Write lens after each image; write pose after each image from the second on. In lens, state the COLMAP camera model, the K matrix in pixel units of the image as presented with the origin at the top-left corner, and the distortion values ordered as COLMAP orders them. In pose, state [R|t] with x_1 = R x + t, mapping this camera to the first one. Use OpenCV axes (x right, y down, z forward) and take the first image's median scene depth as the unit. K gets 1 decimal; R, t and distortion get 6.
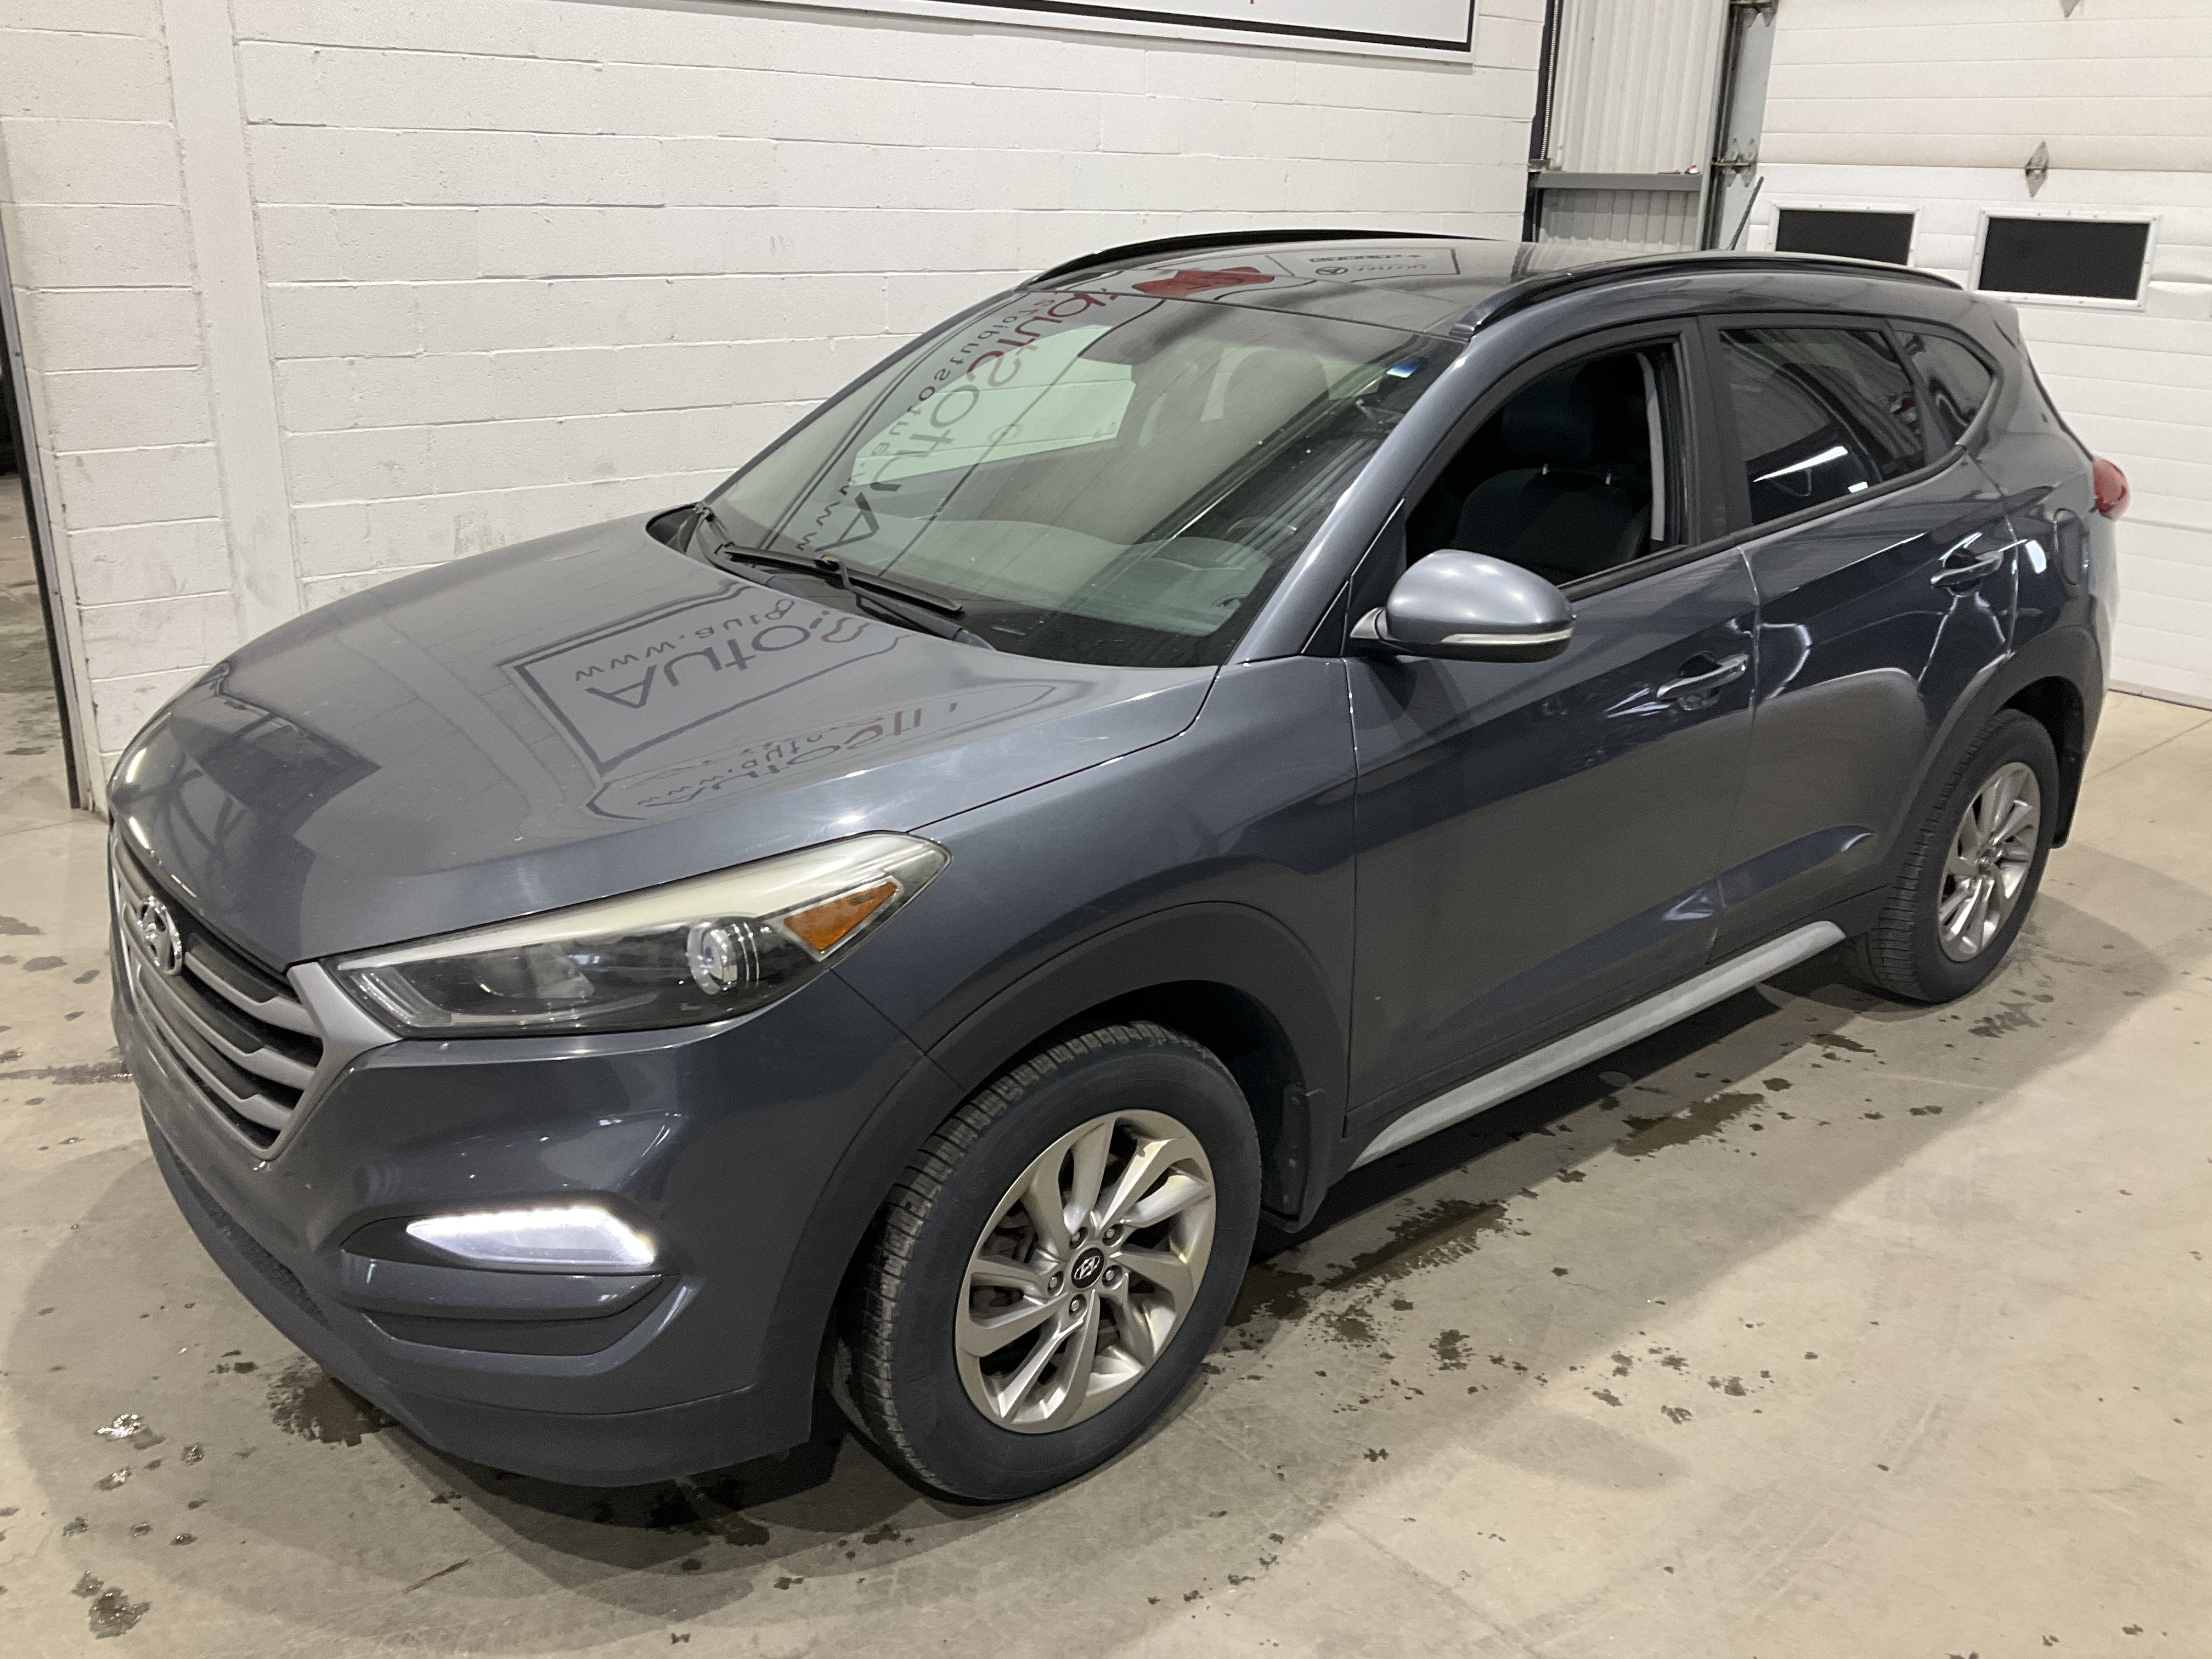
lens RADIAL K [[1884.9, 0, 1105.3], [0, 1884.9, 829.9], [0, 0, 1]] dist [-0.071774, -0.002402]
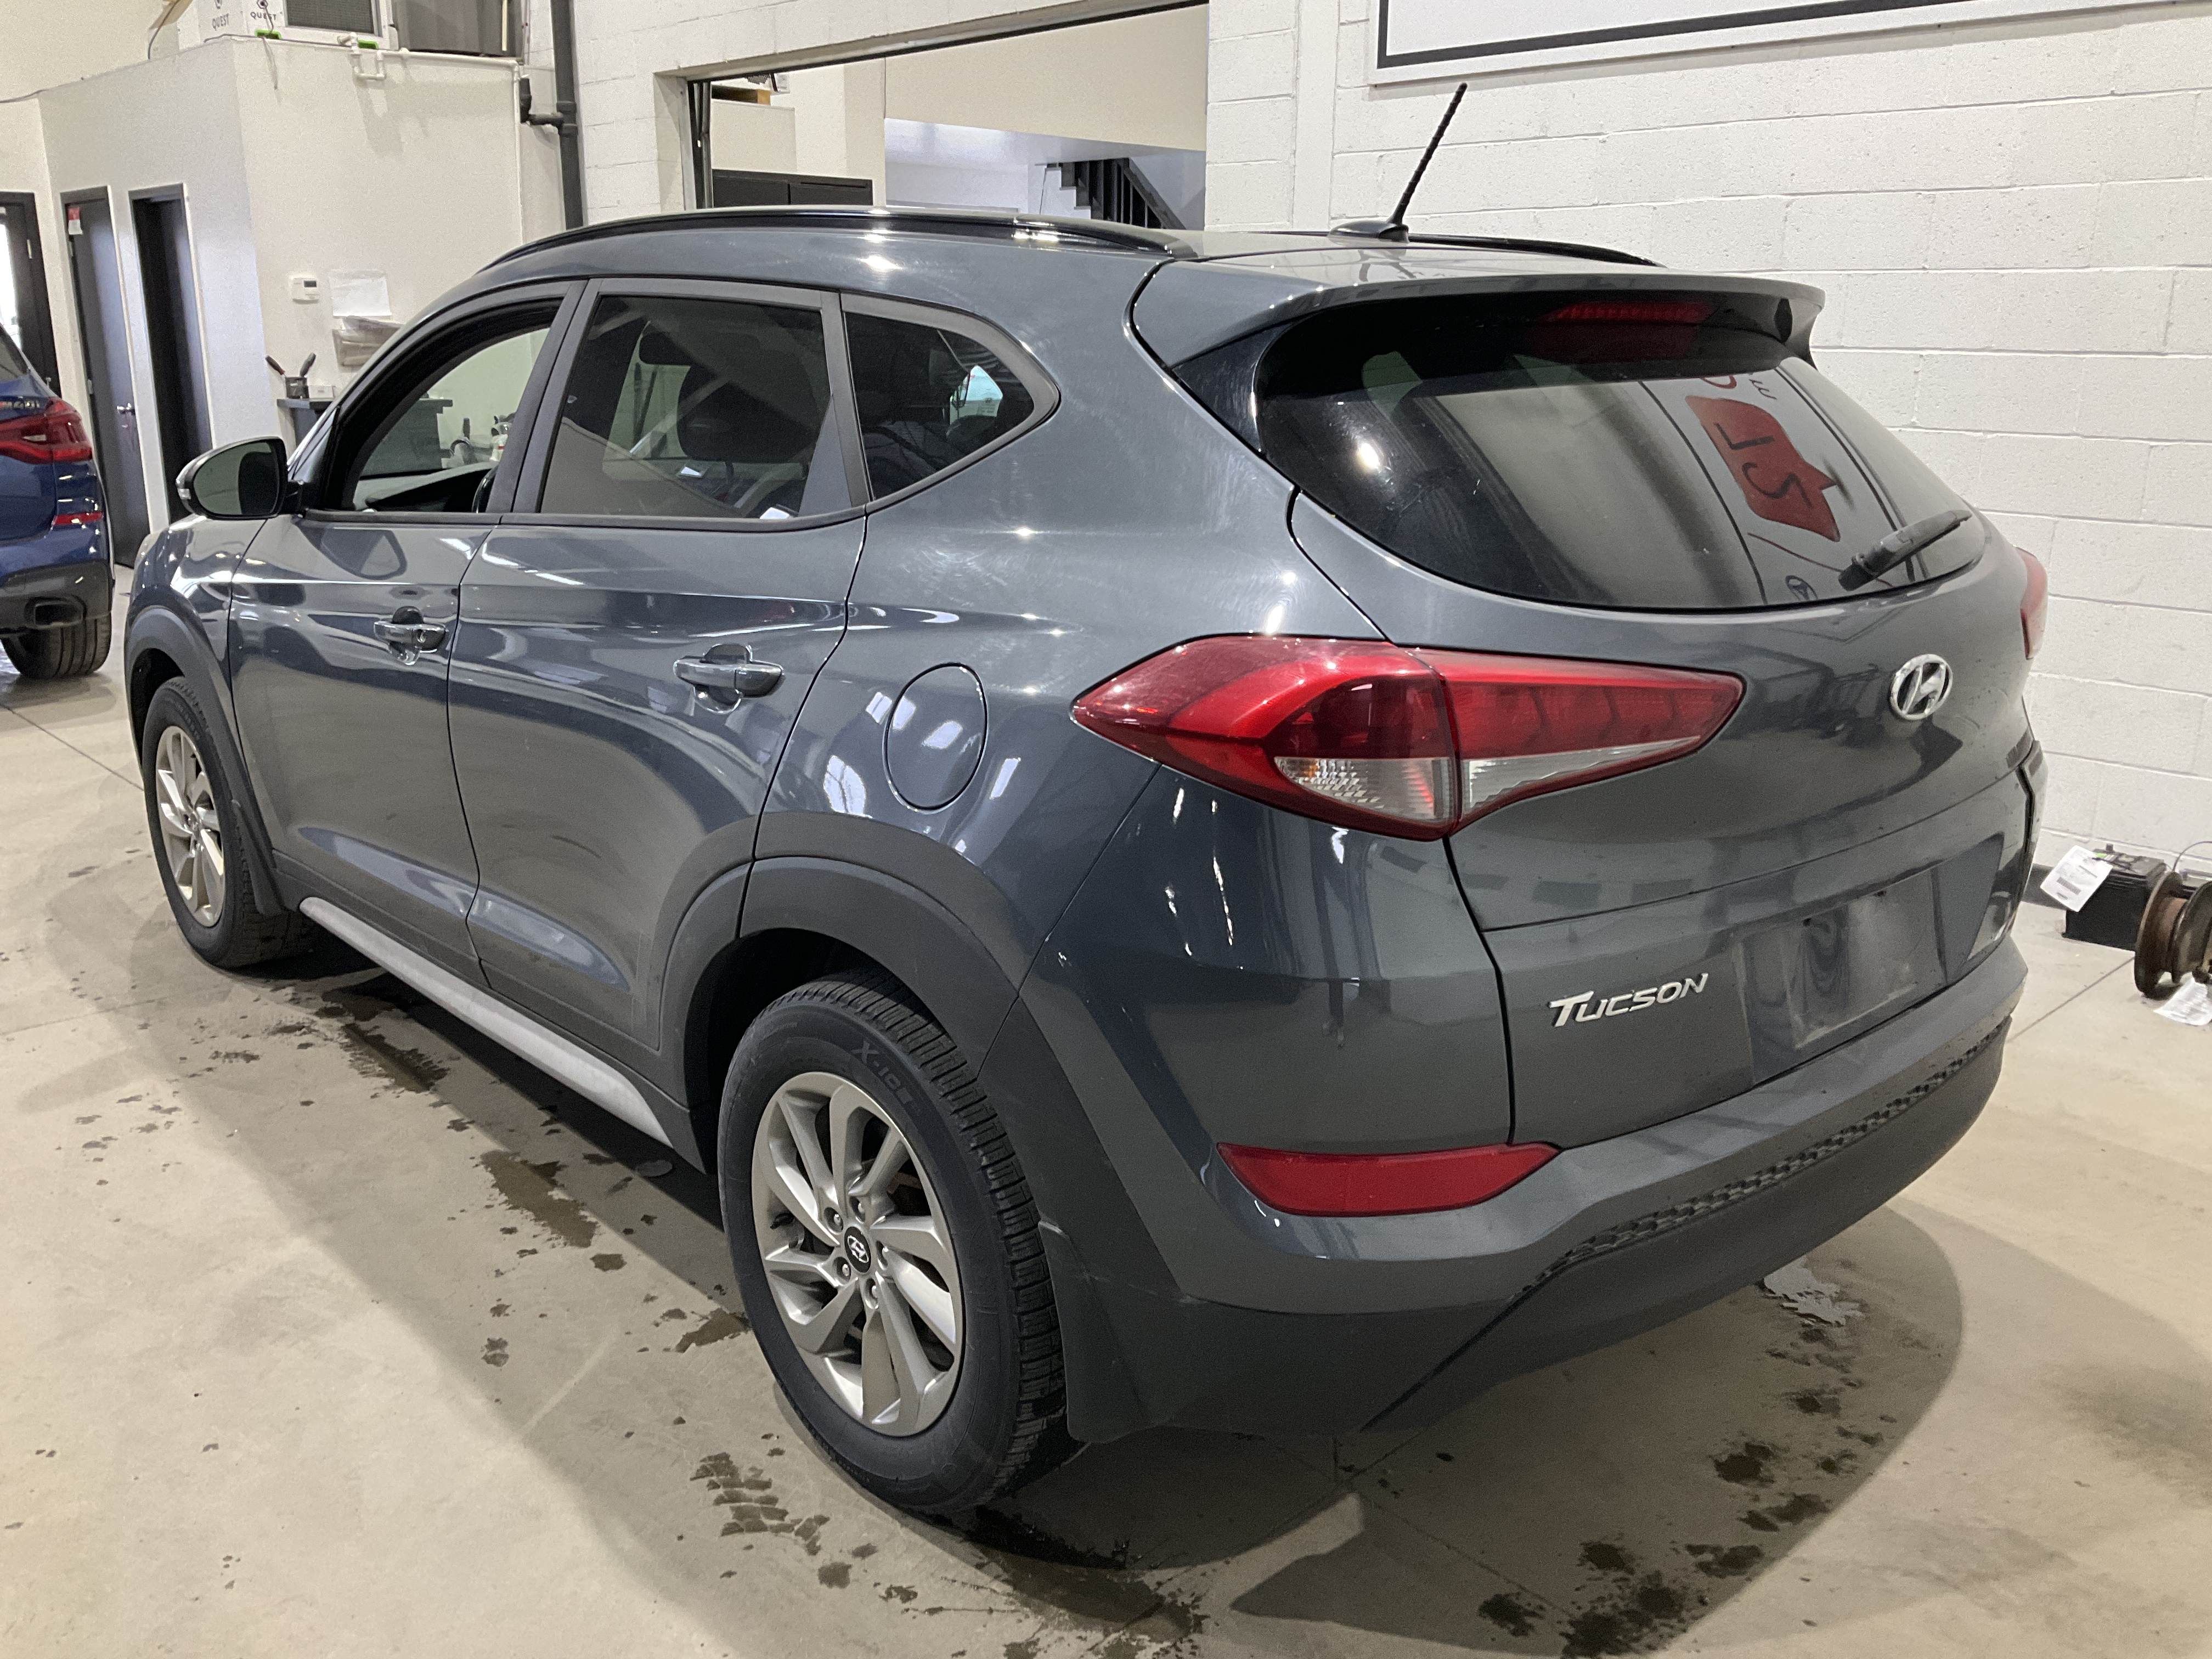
lens RADIAL K [[1884.9, 0, 1104.8], [0, 1884.9, 832.3], [0, 0, 1]] dist [-0.071774, -0.002402]
pose [[0.027135, 0.232912, -0.972119, 1.204729], [-0.350780, 0.912856, 0.208921, -0.290648], [0.936065, 0.335331, 0.106471, 1.175932]]
